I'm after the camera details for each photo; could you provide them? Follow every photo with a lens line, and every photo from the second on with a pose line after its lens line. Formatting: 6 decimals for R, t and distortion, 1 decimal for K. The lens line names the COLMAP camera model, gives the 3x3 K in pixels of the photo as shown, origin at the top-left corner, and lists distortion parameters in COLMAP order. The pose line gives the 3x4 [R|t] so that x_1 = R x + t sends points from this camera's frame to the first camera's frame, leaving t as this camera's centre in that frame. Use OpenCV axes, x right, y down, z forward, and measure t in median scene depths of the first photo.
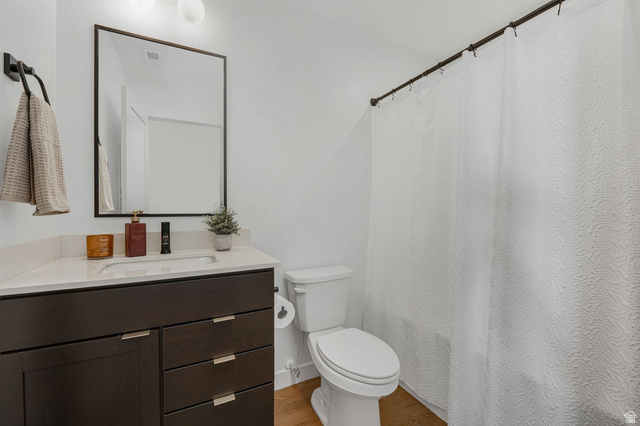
lens RADIAL K [[263.2, 0, 318.8], [0, 263.2, 214.8], [0, 0, 1]] dist [-0.001067, -0.000180]
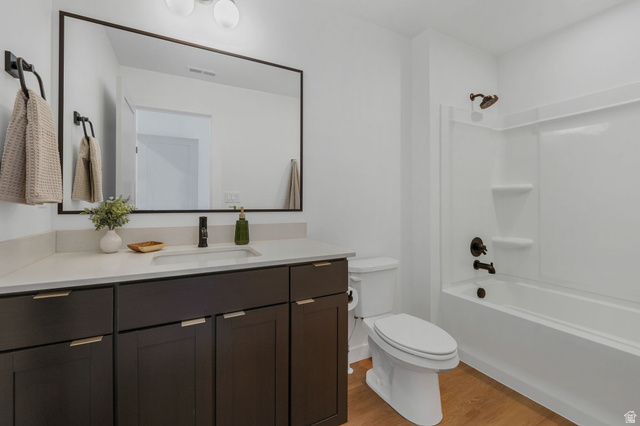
lens RADIAL K [[263.2, 0, 319.4], [0, 263.2, 206.5], [0, 0, 1]] dist [-0.001067, -0.000180]
pose [[0.999988, -0.003087, 0.003885, -0.229958], [0.003146, 0.999881, -0.015118, 0.001606], [-0.003838, 0.015130, 0.999878, -0.103037]]
